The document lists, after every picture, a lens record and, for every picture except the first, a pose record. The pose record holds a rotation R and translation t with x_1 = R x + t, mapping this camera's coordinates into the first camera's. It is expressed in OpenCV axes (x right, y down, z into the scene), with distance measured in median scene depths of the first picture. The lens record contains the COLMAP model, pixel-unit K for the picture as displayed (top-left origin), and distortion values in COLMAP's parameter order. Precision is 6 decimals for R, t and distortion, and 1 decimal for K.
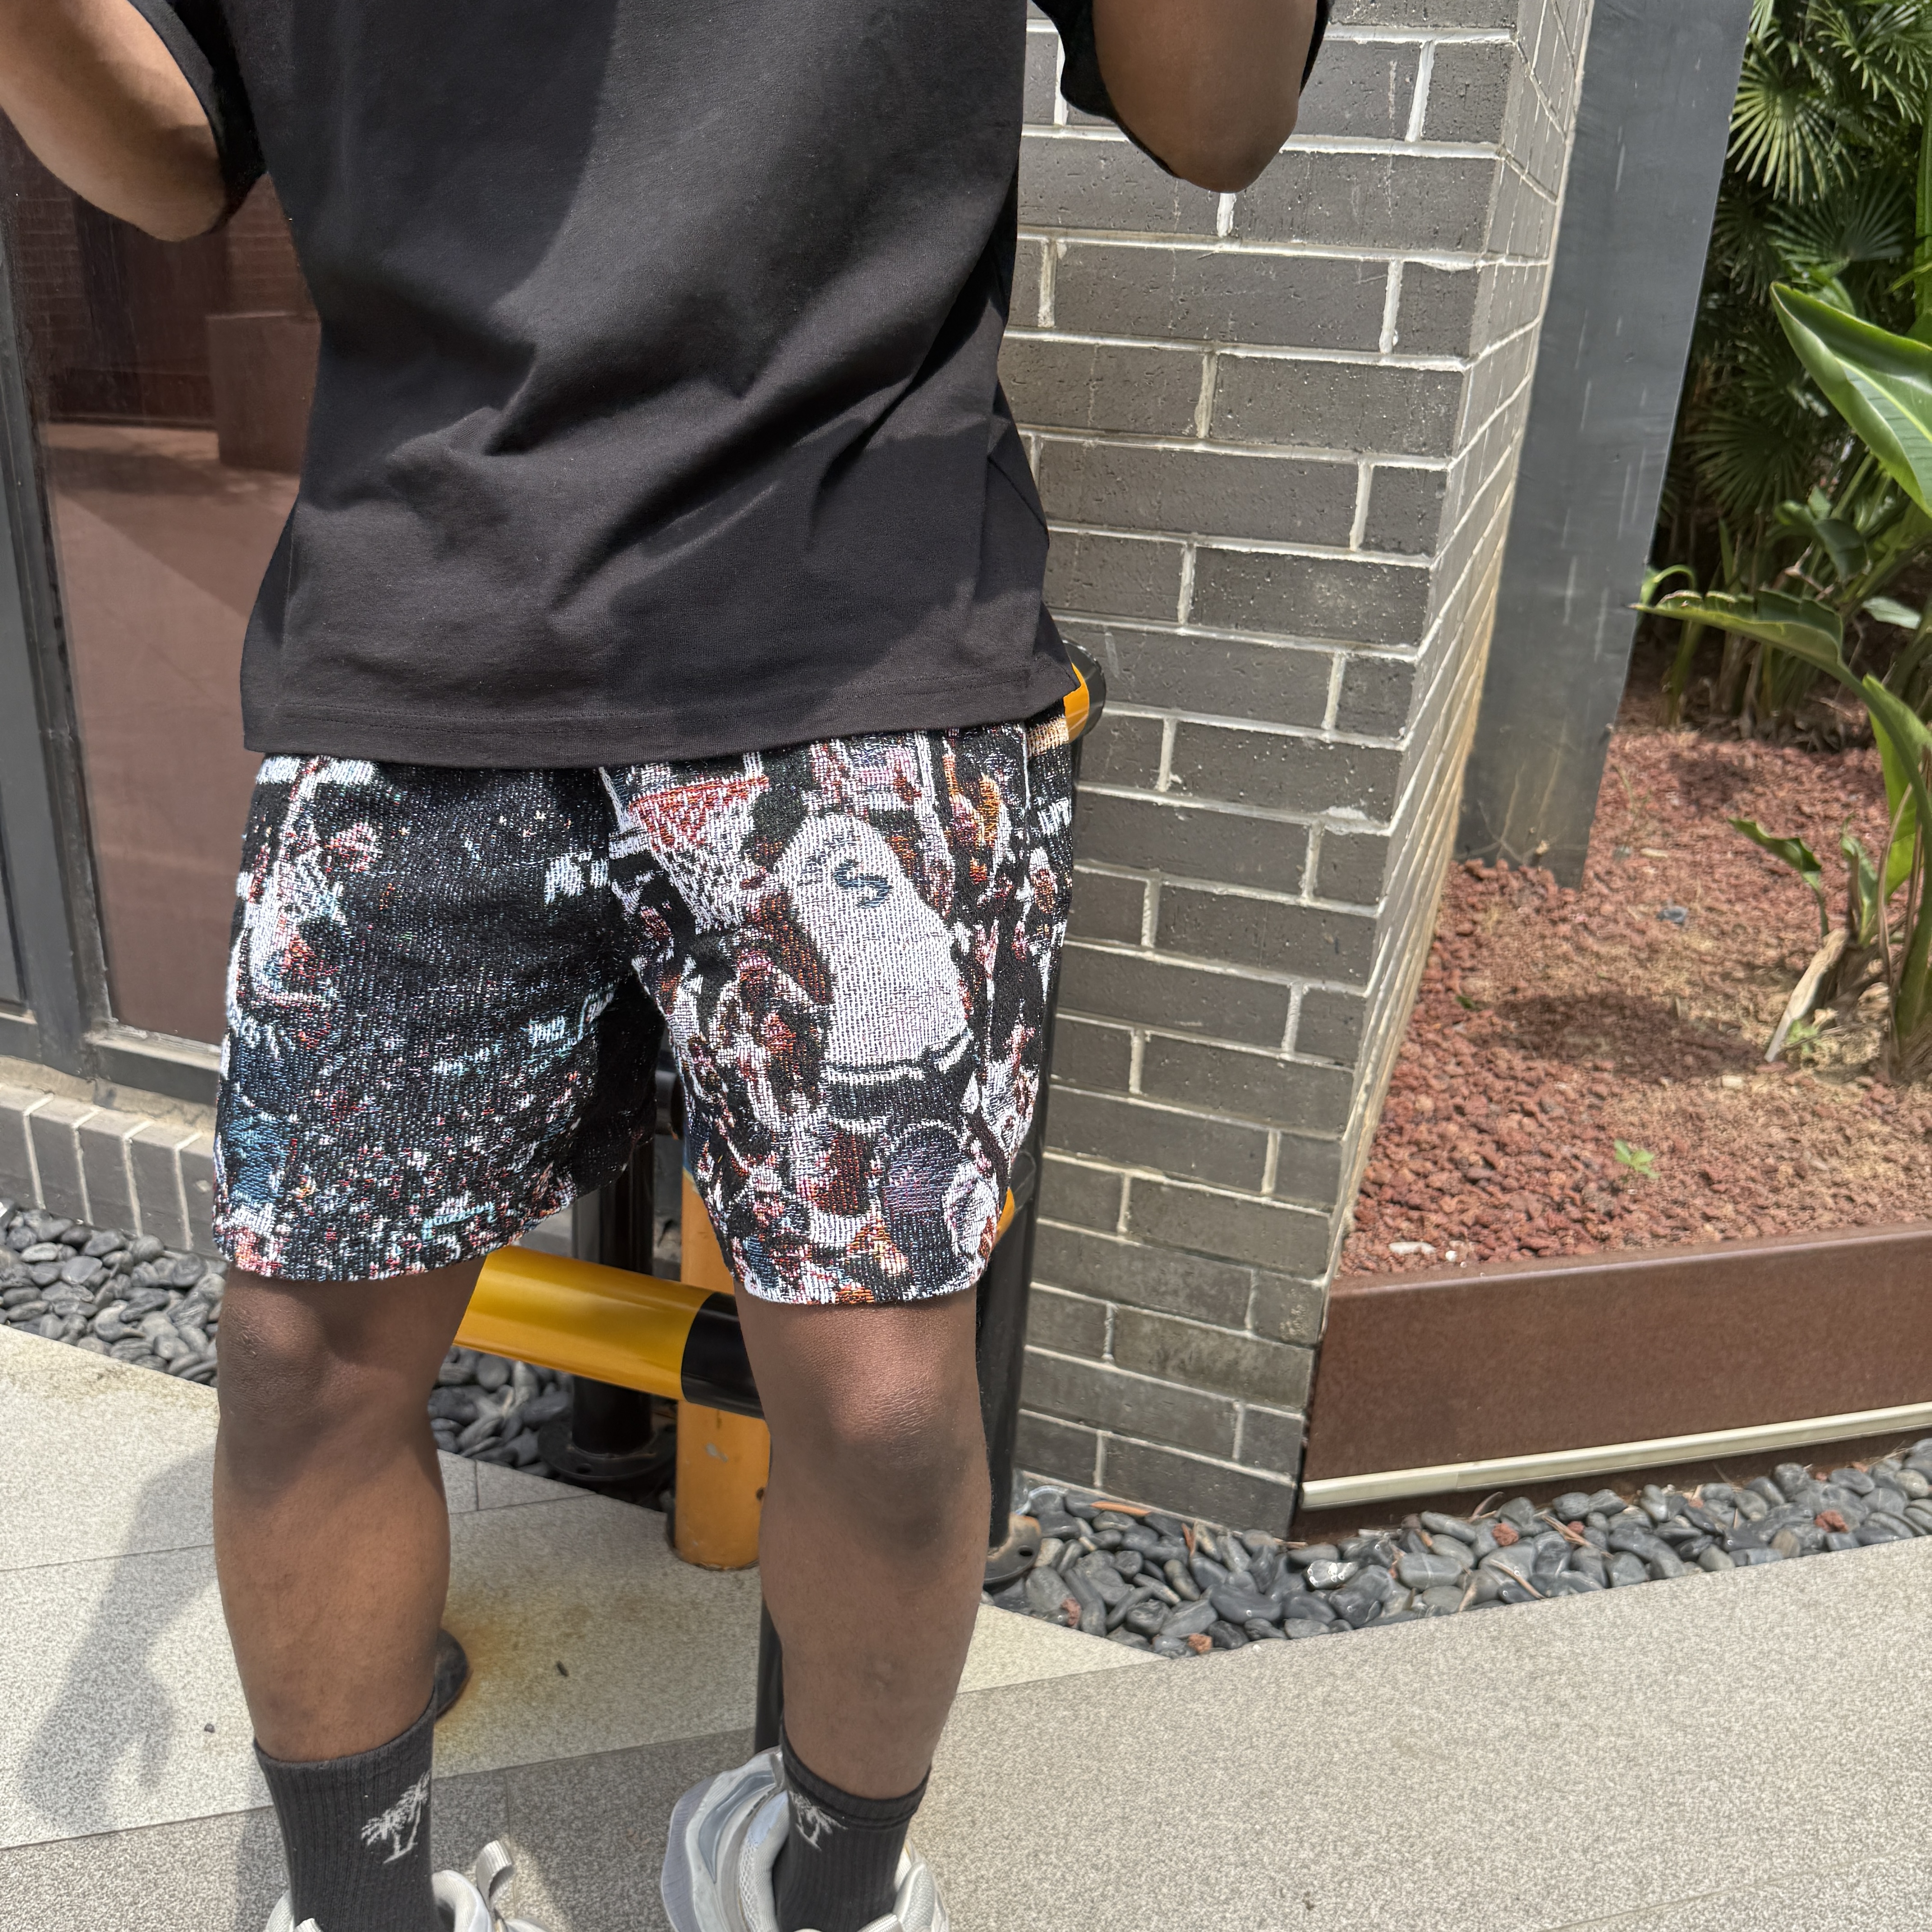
lens RADIAL K [[1815.1, 0, 951.6], [0, 1815.1, 974.5], [0, 0, 1]] dist [0.178291, -0.411039]
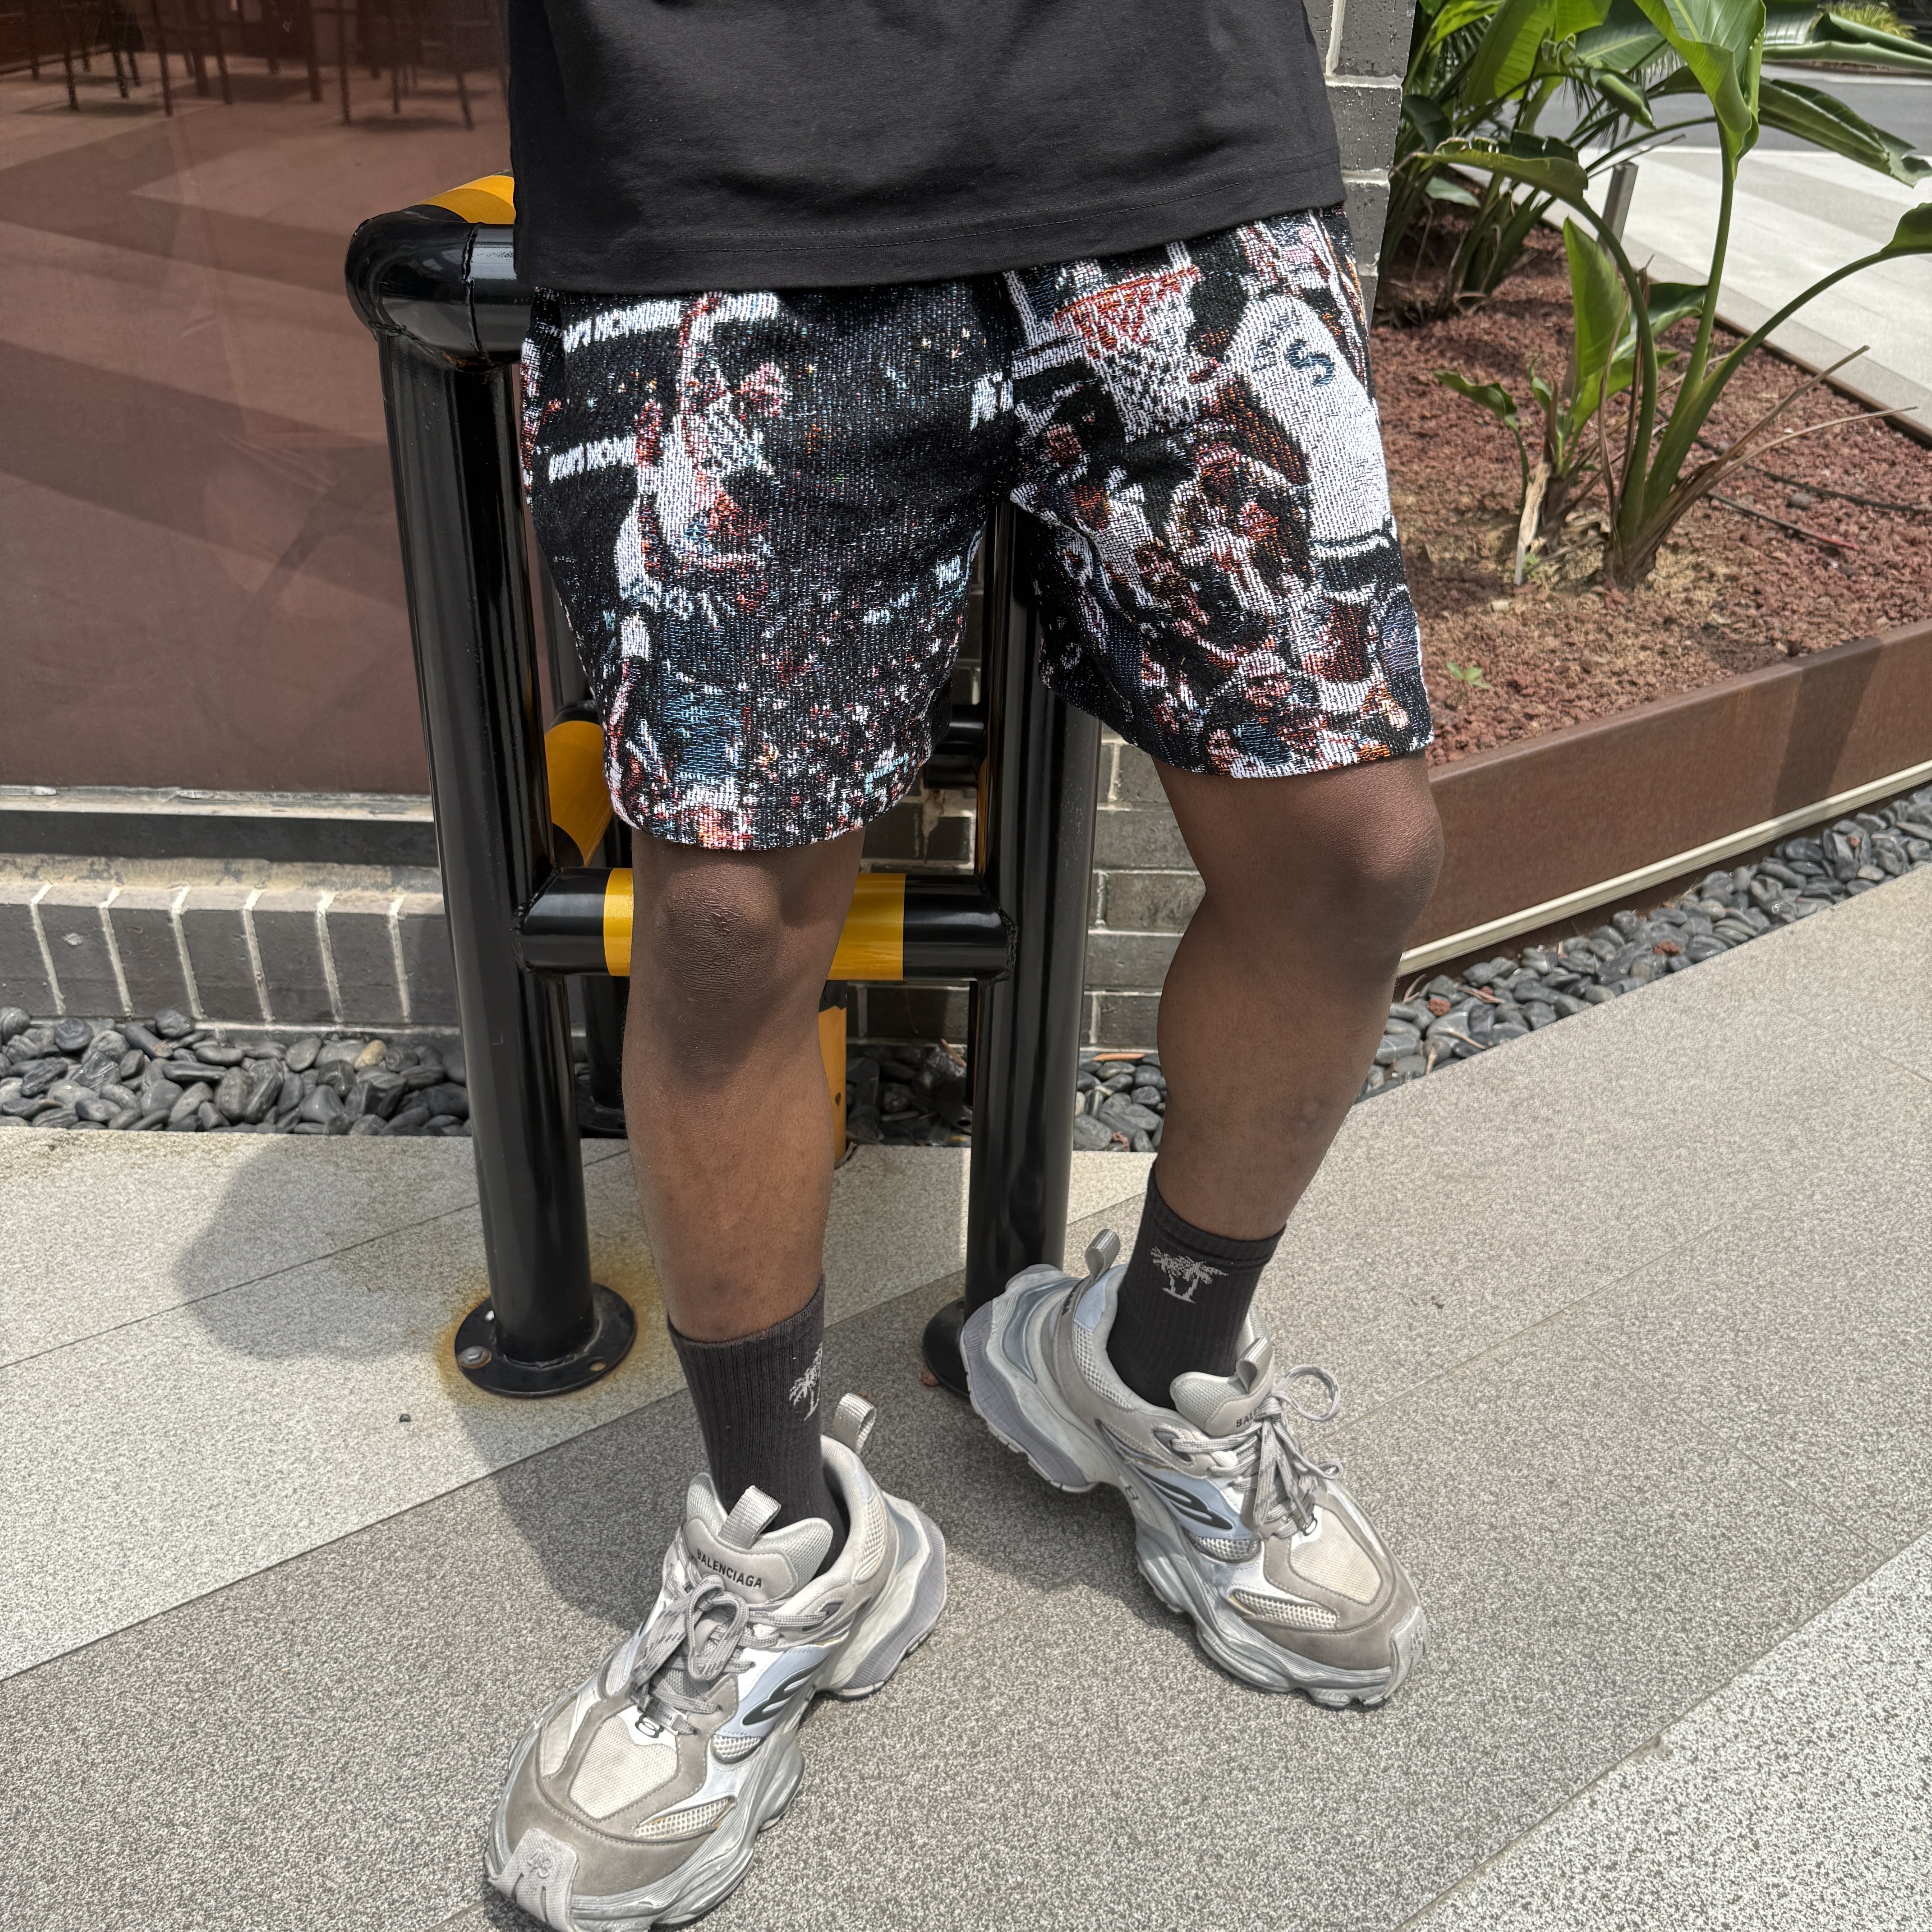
lens RADIAL K [[1812.4, 0, 972.3], [0, 1812.4, 976.8], [0, 0, 1]] dist [0.192899, -0.433488]
pose [[0.944053, -0.188500, 0.270615, -0.284687], [0.142392, 0.973105, 0.181084, 0.037082], [-0.297471, -0.132419, 0.945503, 0.009657]]
